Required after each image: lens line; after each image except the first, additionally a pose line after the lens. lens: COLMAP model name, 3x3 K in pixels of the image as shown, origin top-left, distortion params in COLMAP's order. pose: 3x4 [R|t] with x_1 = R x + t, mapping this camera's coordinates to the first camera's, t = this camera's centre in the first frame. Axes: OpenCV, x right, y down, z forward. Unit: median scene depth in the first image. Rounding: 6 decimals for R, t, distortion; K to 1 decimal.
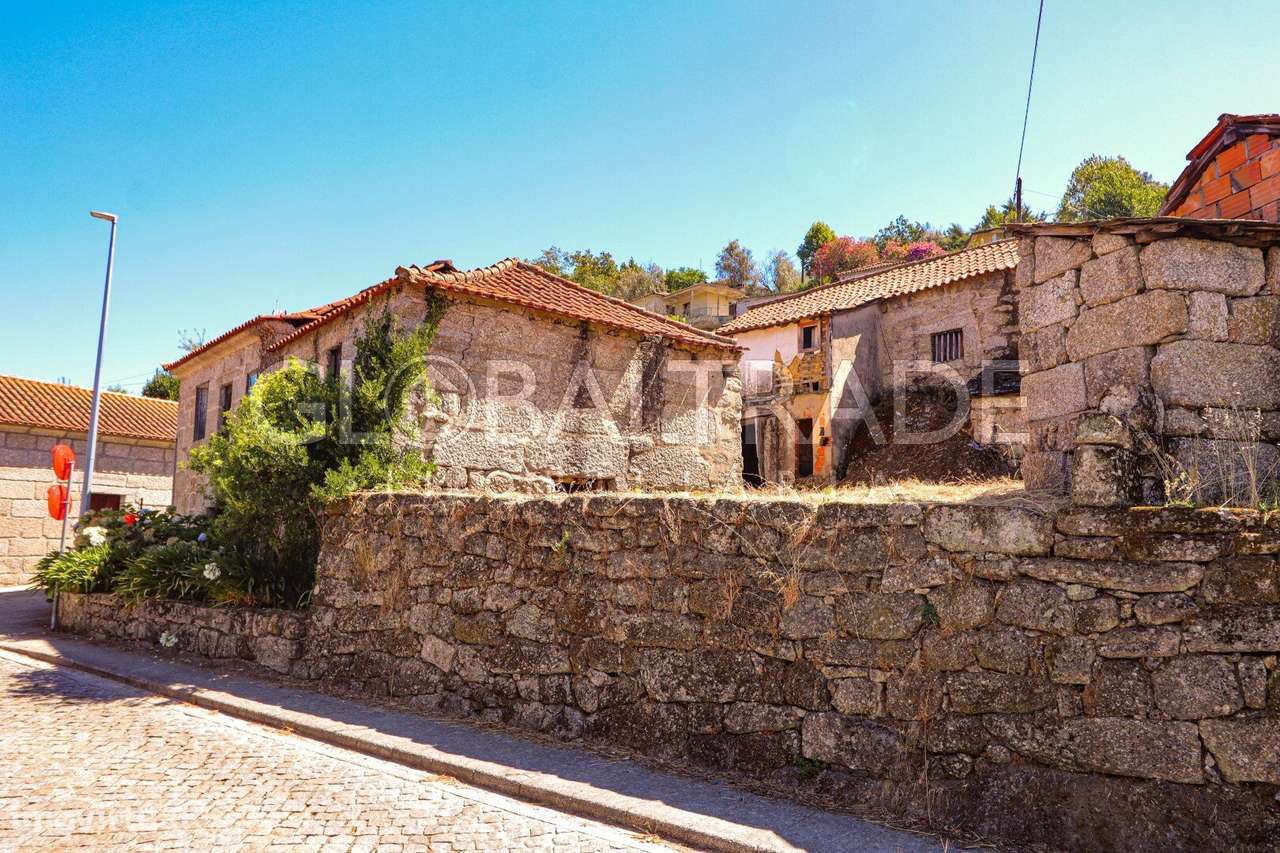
lens RADIAL K [[903.5, 0, 640.0], [0, 903.5, 426.5], [0, 0, 1]] dist [-0.010004, -0.001929]
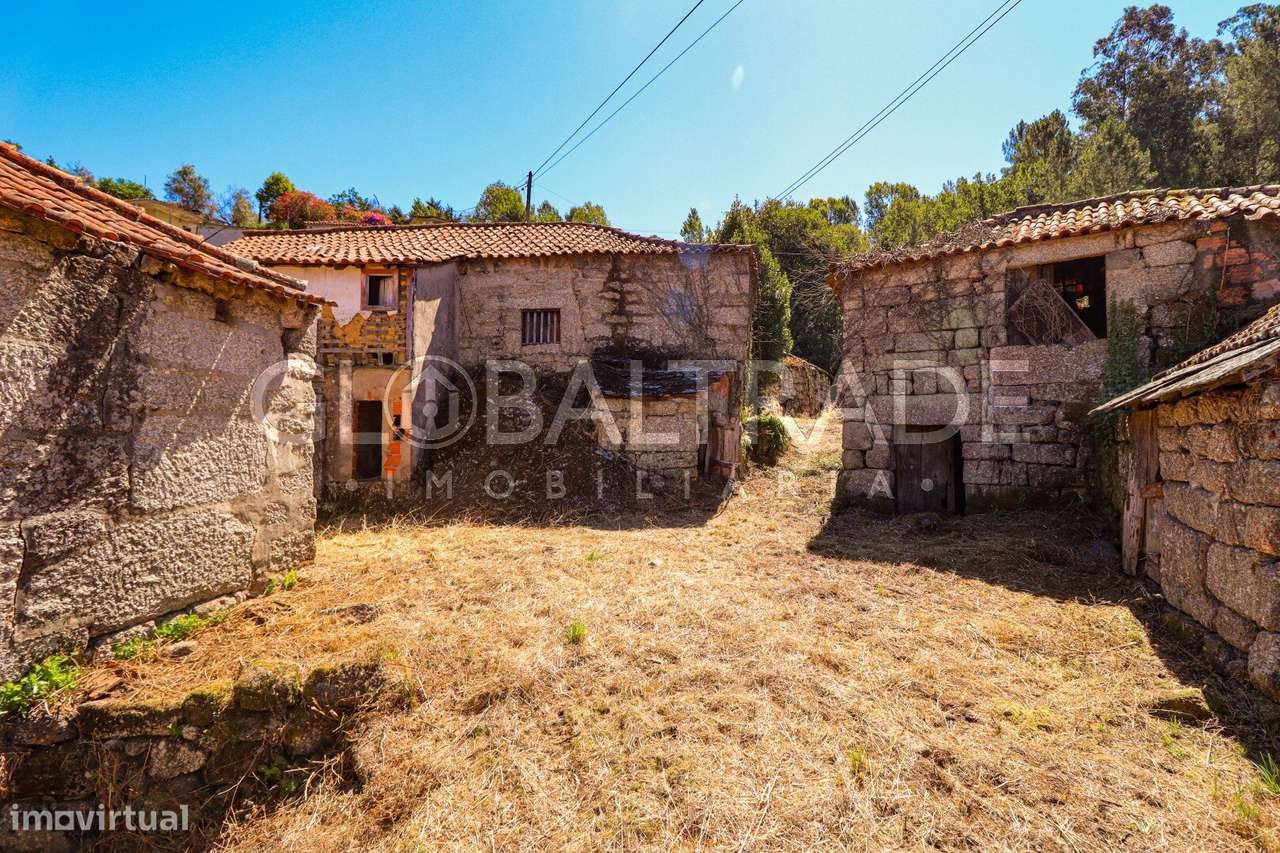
lens RADIAL K [[597.2, 0, 654.2], [0, 597.2, 424.3], [0, 0, 1]] dist [0.003053, -0.014149]
pose [[0.703676, 0.004968, 0.710504, -0.000968], [-0.085220, 0.993347, 0.077455, -0.047955], [-0.705392, -0.115052, 0.699418, 0.494864]]
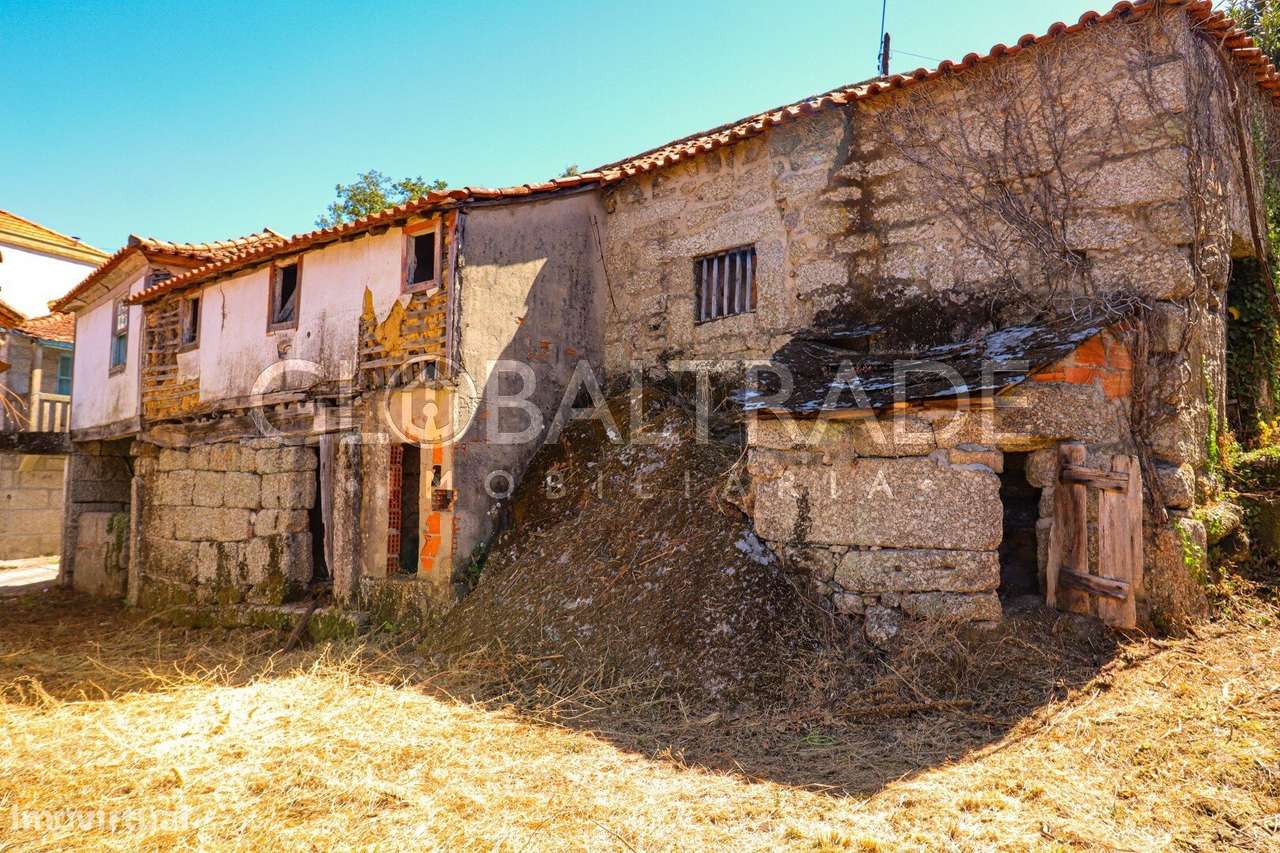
lens RADIAL K [[871.2, 0, 653.6], [0, 871.2, 417.2], [0, 0, 1]] dist [0.007424, -0.000526]
pose [[0.990211, -0.003605, 0.139529, 0.243439], [-0.004085, 0.998490, 0.054789, -0.045690], [-0.139516, -0.054823, 0.988701, 0.566224]]
